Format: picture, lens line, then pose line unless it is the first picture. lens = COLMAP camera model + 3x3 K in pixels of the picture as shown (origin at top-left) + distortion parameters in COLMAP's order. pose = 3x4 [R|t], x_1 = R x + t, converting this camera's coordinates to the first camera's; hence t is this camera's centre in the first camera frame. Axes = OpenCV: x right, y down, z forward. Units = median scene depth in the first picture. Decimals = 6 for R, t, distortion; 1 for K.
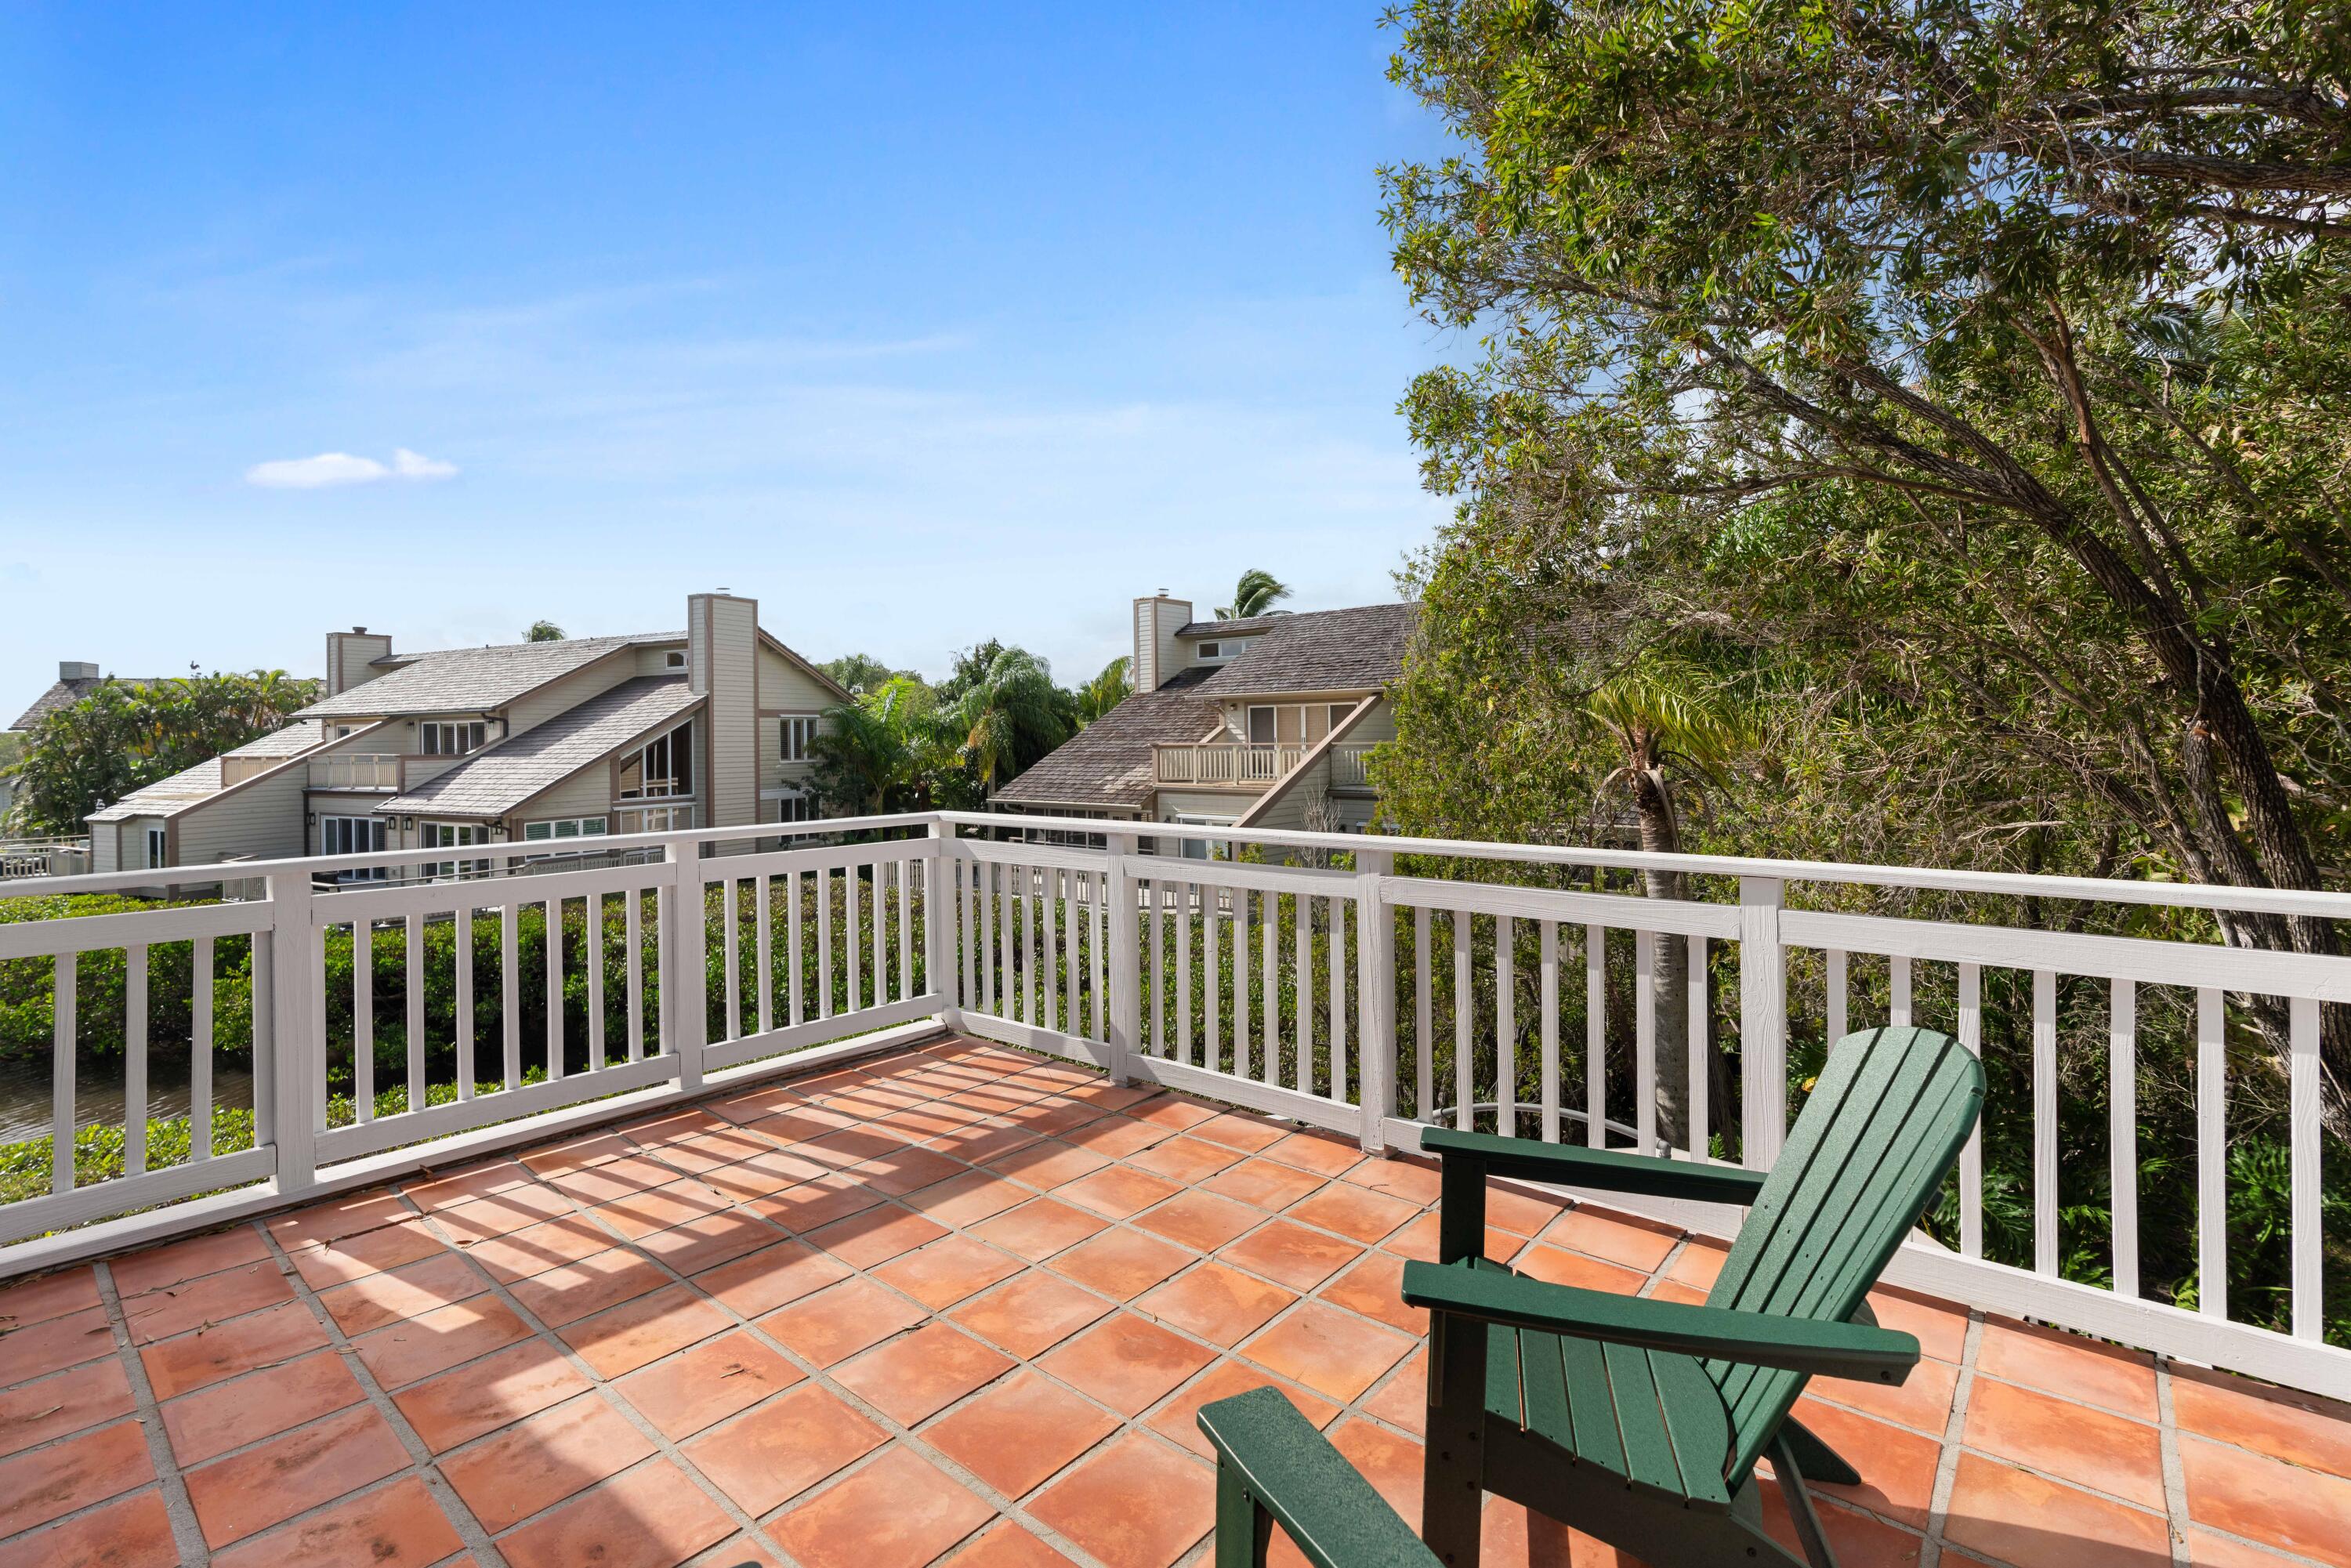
lens RADIAL K [[1073.3, 0, 1210.0], [0, 1073.3, 735.4], [0, 0, 1]] dist [-0.001371, 0.001056]
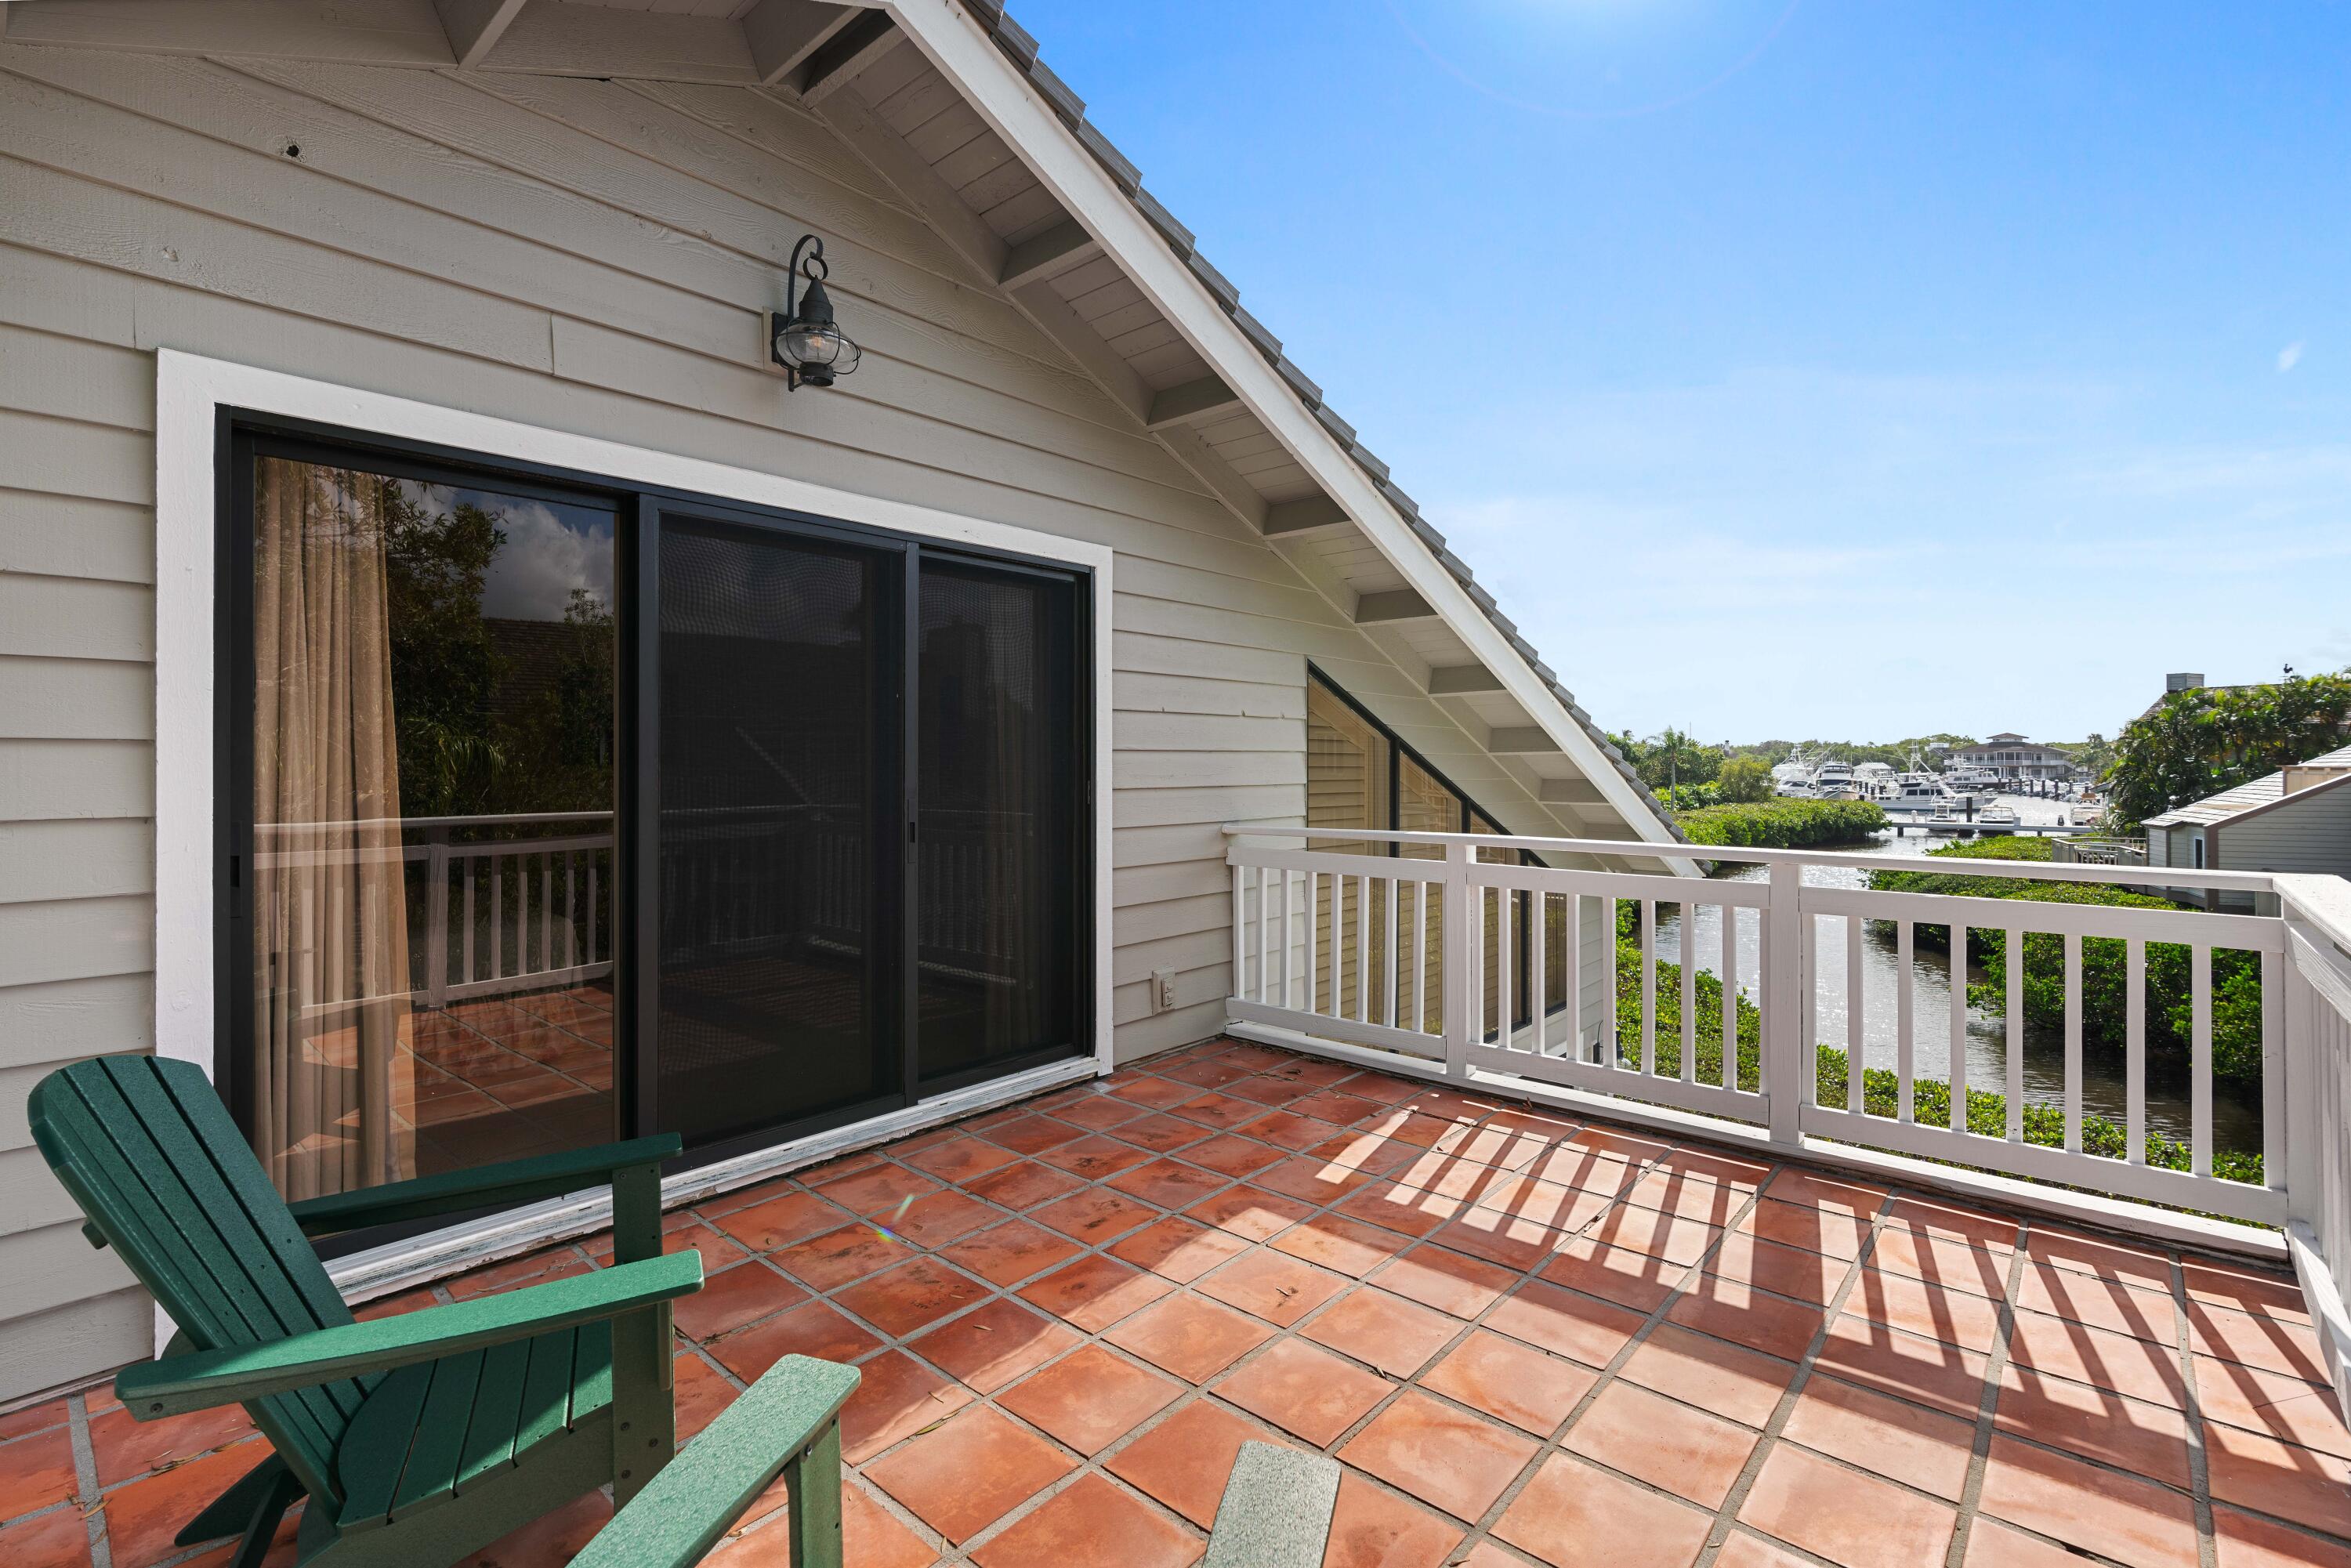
lens RADIAL K [[1073.3, 0, 1159.3], [0, 1073.3, 766.9], [0, 0, 1]] dist [-0.001371, 0.001056]
pose [[-0.039538, 0.015557, -0.999097, 0.453883], [0.006260, 0.999863, 0.015321, 0.002709], [0.999198, -0.005649, -0.039630, 0.577785]]
